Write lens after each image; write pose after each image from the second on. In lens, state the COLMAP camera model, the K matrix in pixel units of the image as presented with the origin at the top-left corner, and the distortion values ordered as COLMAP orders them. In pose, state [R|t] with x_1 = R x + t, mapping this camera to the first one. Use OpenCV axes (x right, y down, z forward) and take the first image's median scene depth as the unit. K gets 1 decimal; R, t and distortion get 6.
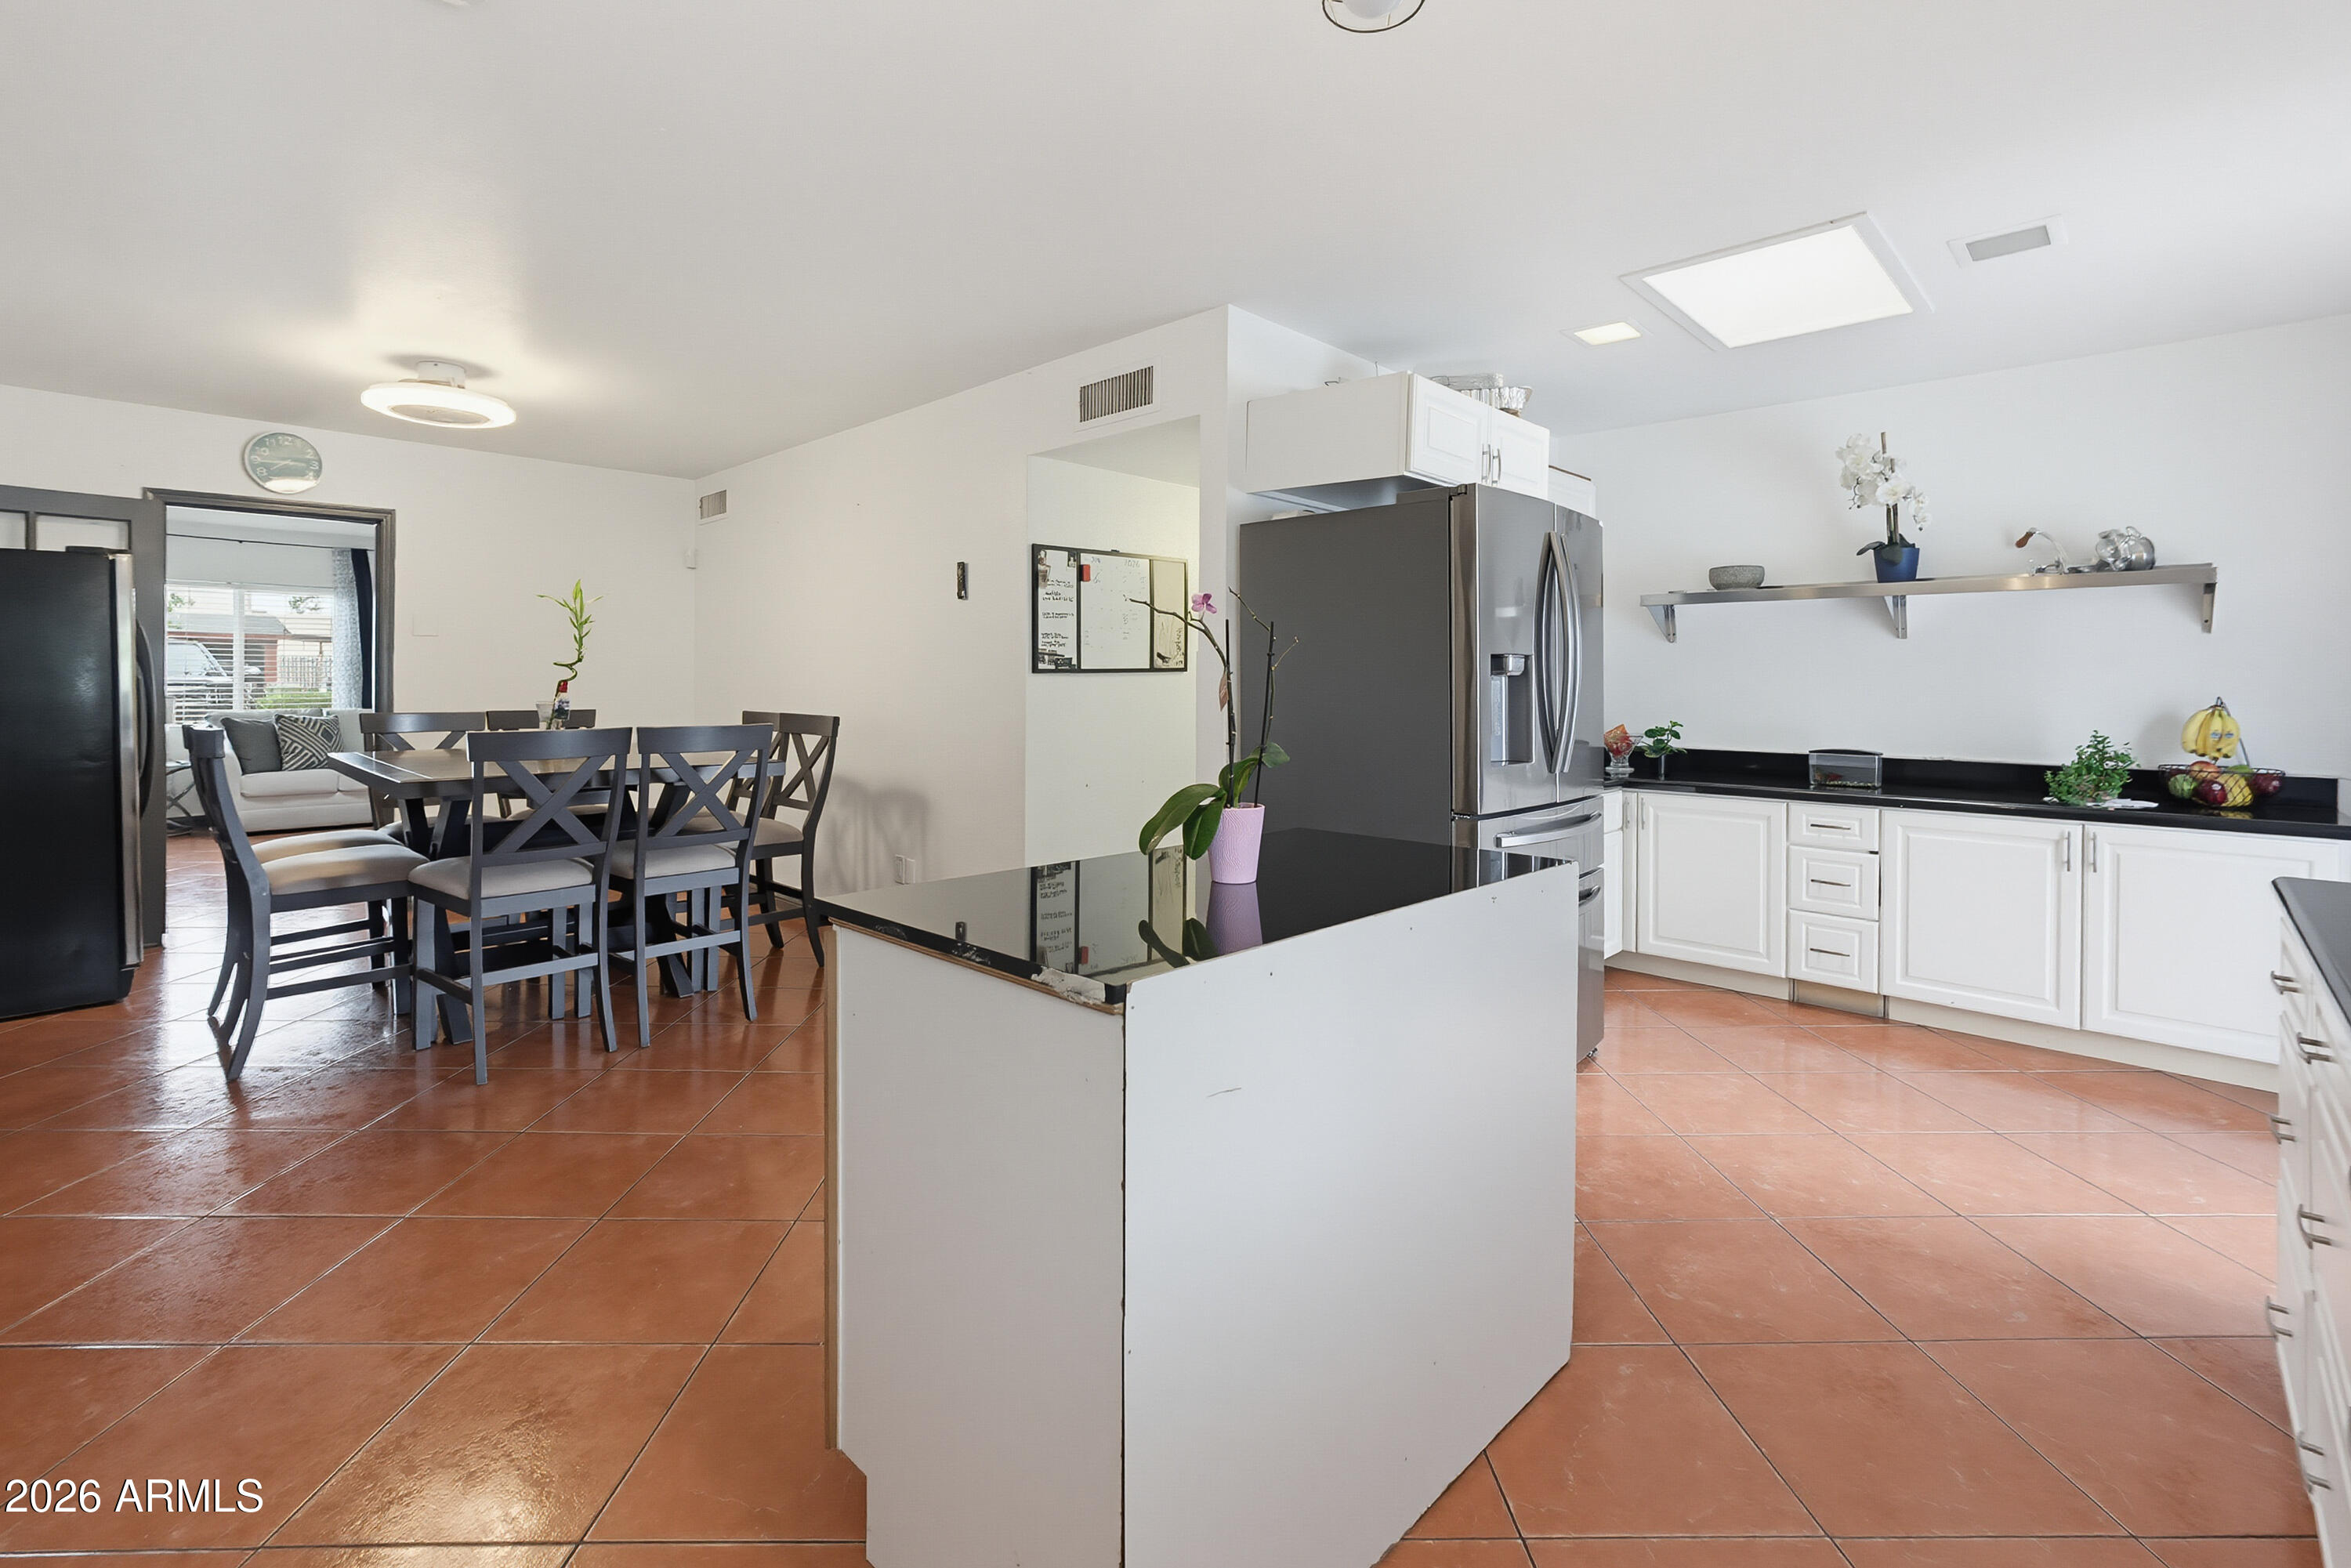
lens RADIAL K [[1055.0, 0, 1178.5], [0, 1055.0, 692.4], [0, 0, 1]] dist [-0.023304, 0.010097]
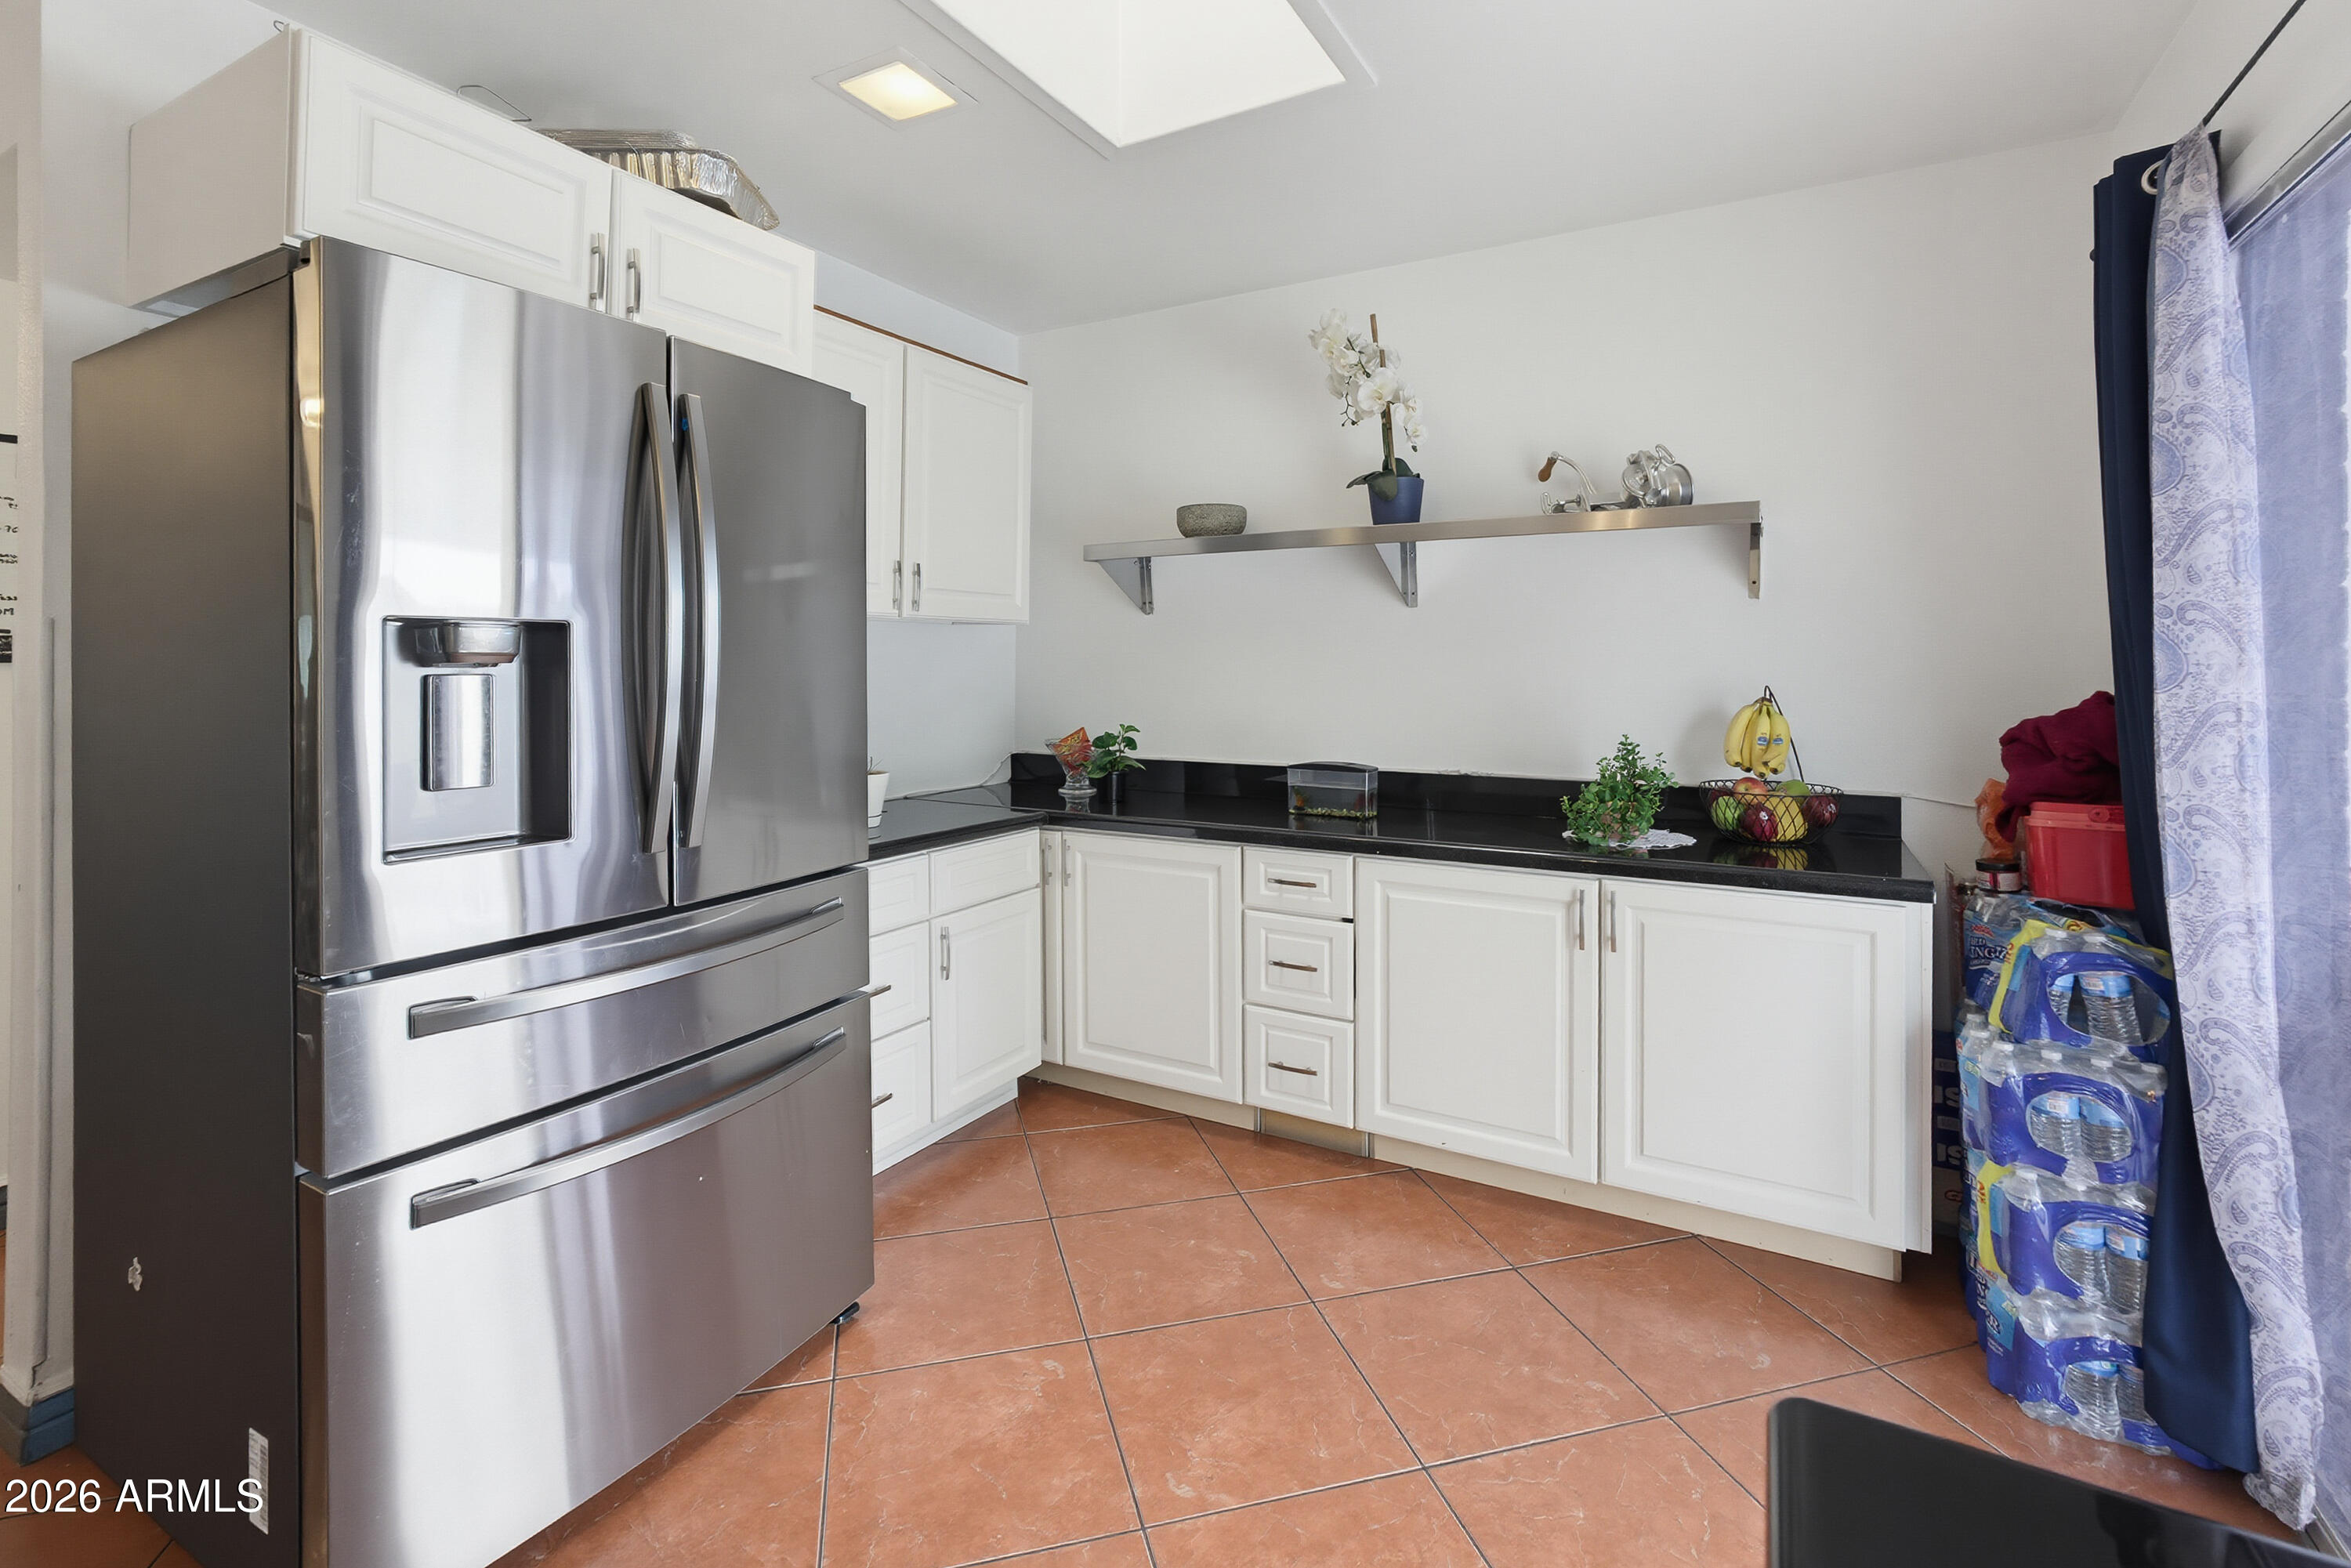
lens RADIAL K [[1046.8, 0, 1178.8], [0, 1046.8, 667.6], [0, 0, 1]] dist [-0.024910, 0.009617]
pose [[0.970144, -0.010454, 0.242302, 0.402301], [0.010798, 0.999942, -0.000092, -0.011959], [-0.242287, 0.002705, 0.970201, 0.375369]]
